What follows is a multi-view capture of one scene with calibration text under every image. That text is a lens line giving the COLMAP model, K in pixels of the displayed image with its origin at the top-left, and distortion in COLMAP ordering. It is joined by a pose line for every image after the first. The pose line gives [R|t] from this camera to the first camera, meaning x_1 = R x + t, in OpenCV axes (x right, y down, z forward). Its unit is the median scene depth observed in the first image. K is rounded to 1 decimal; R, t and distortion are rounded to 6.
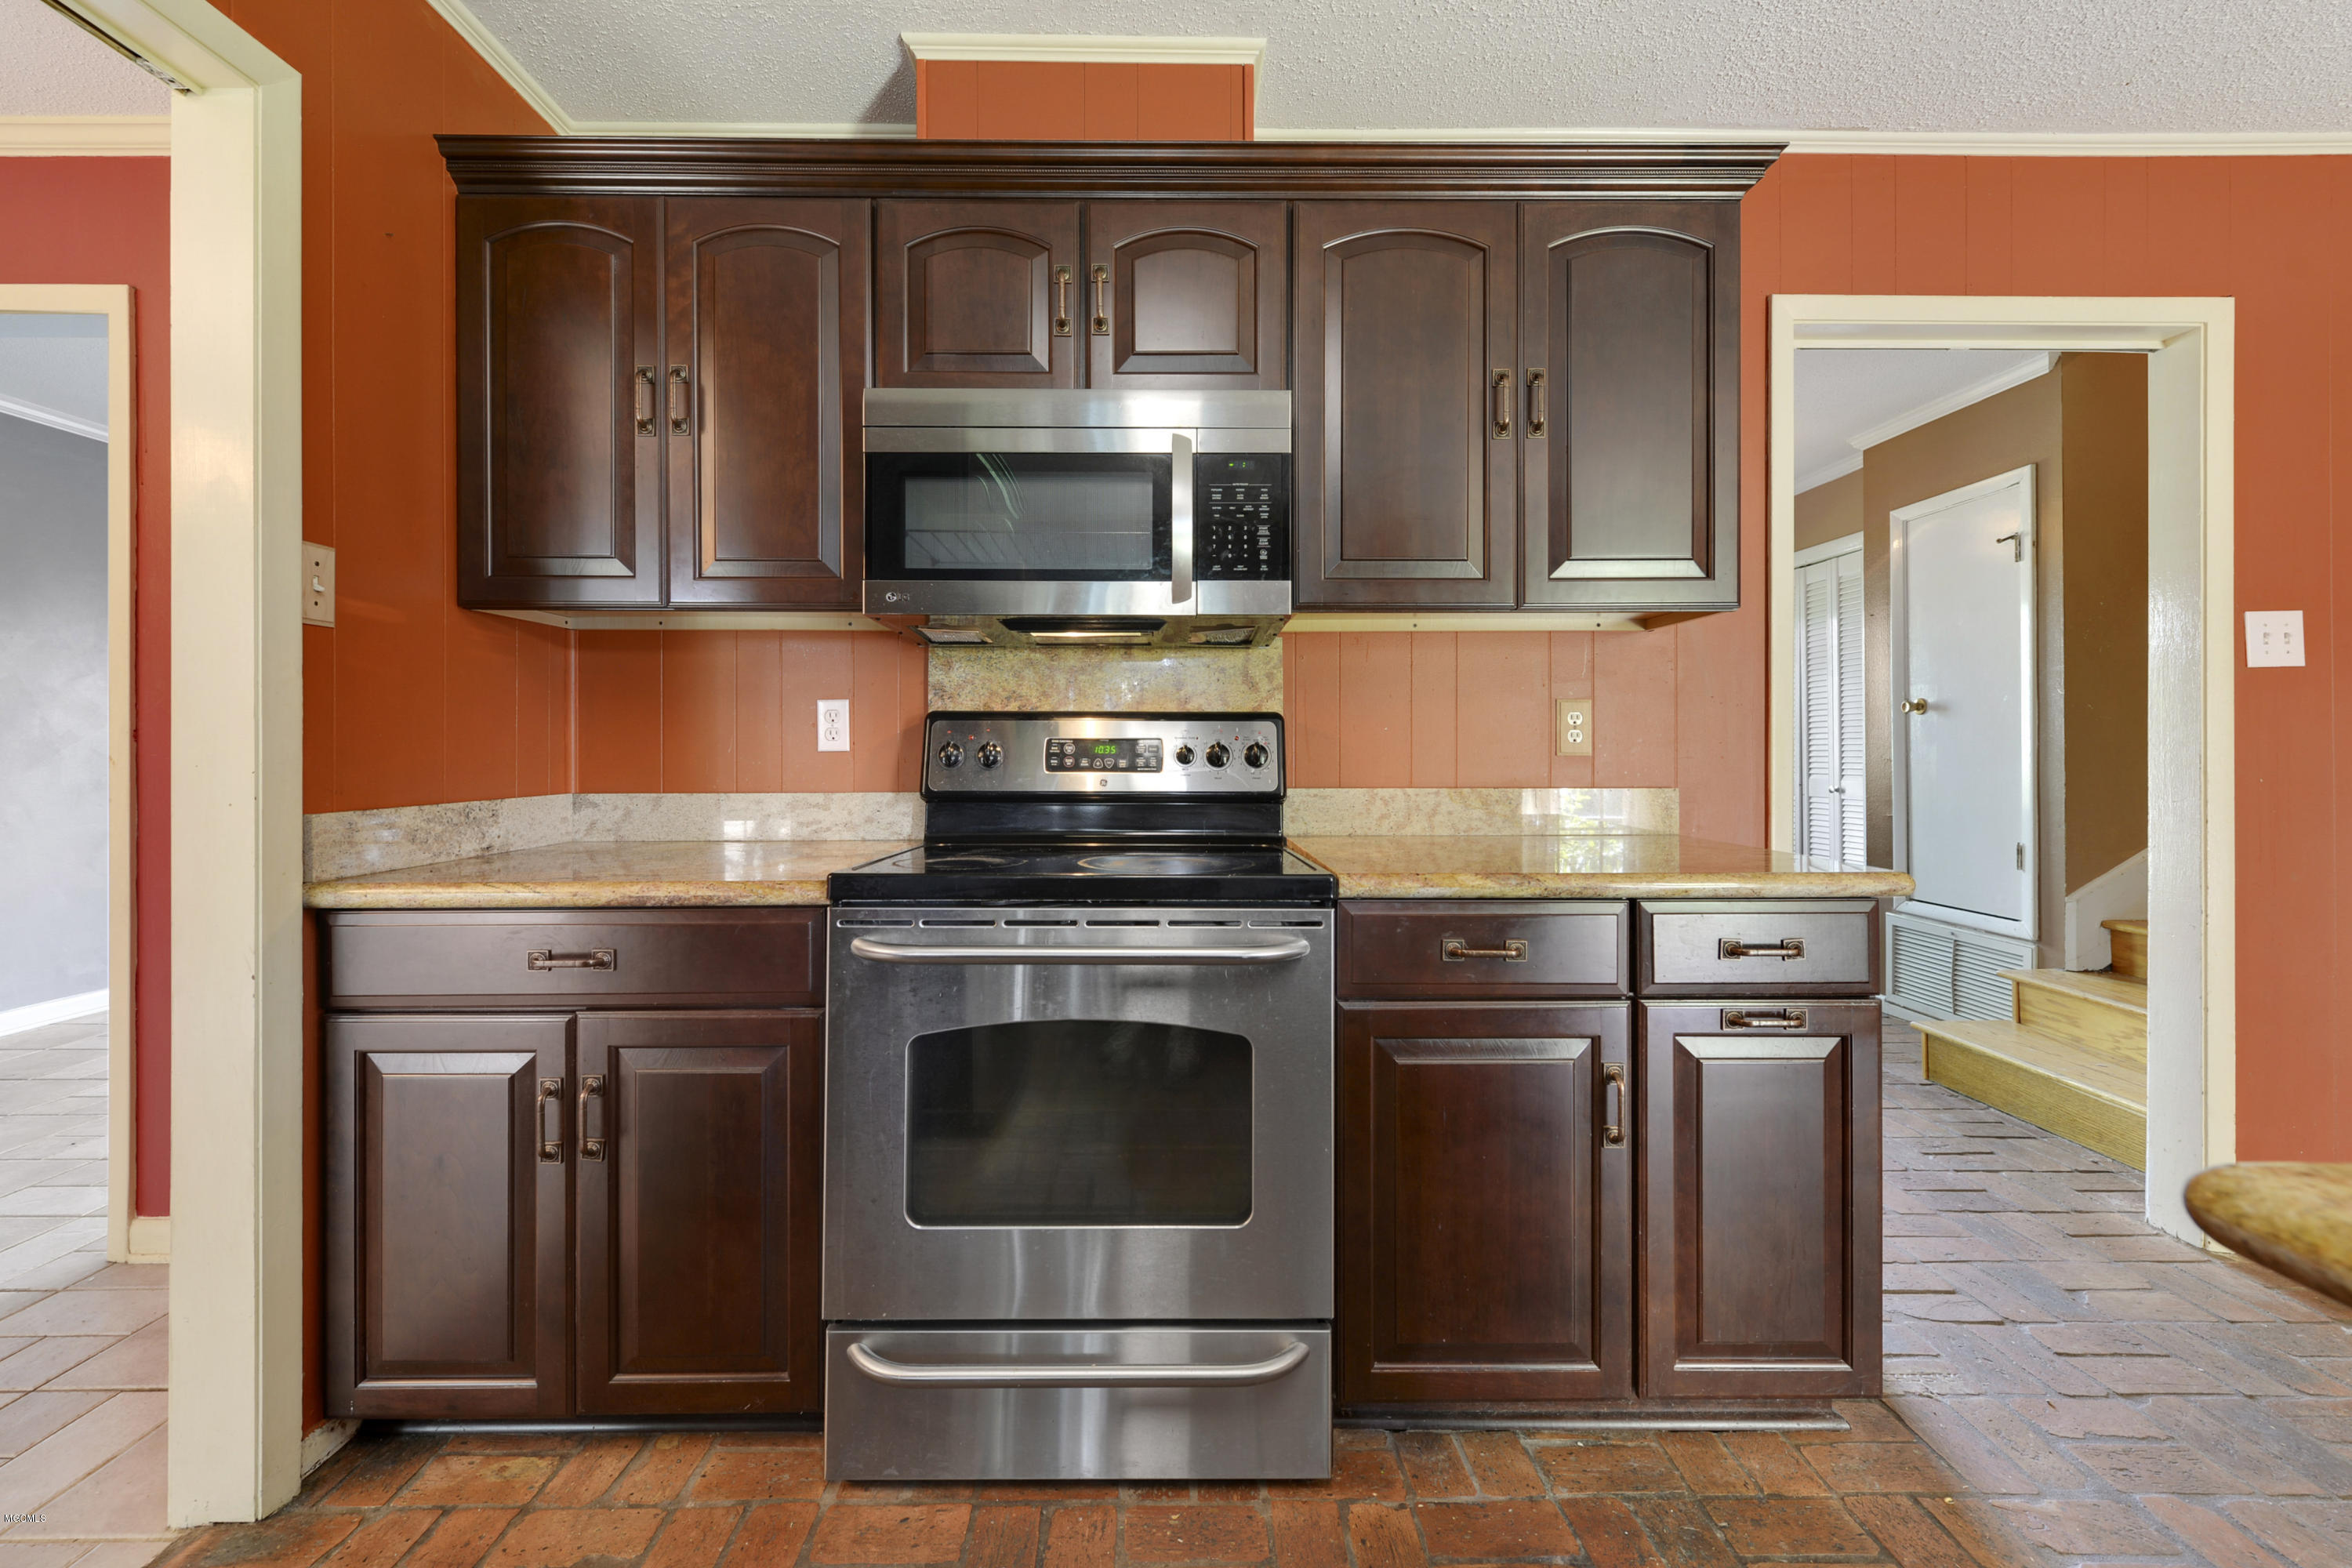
lens RADIAL K [[935.5, 0, 1175.4], [0, 935.5, 750.8], [0, 0, 1]] dist [-0.000081, -0.000010]
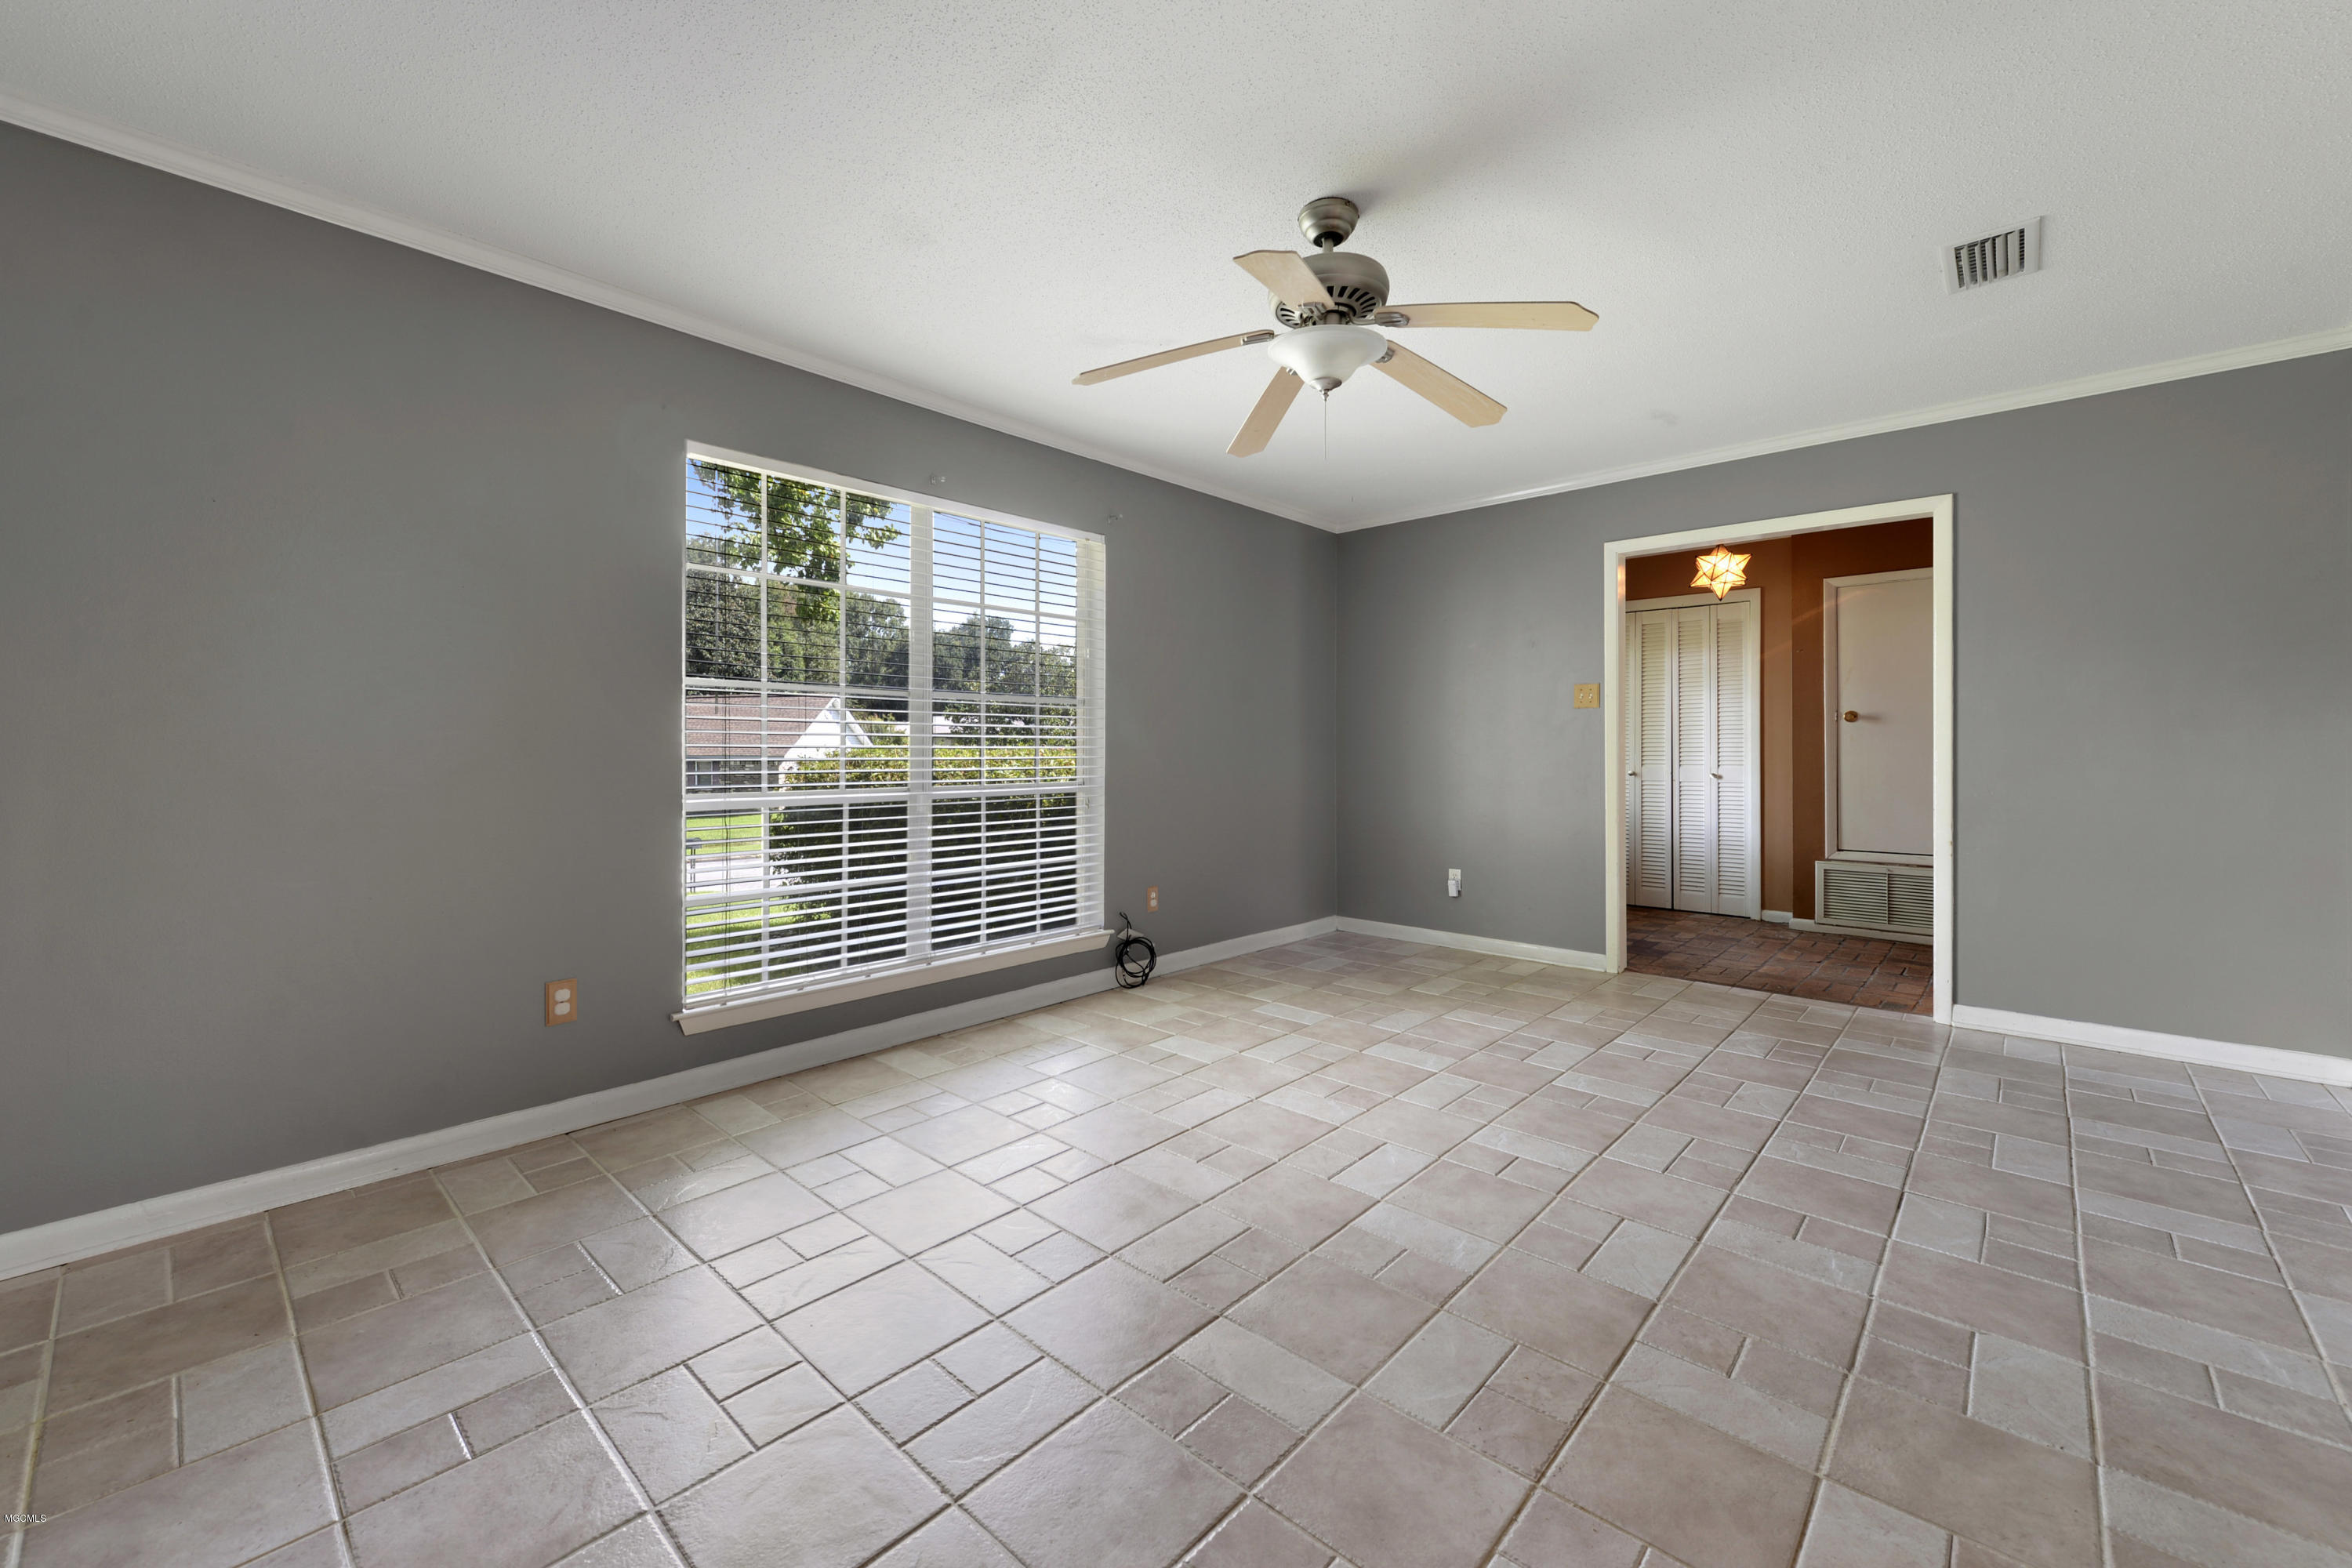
lens RADIAL K [[935.5, 0, 1175.4], [0, 935.5, 750.8], [0, 0, 1]] dist [-0.000081, -0.000010]
pose [[0.681170, -0.002945, 0.732120, -0.957366], [-0.000497, 0.999990, 0.004484, -0.000501], [-0.732126, -0.003418, 0.681161, 0.760344]]
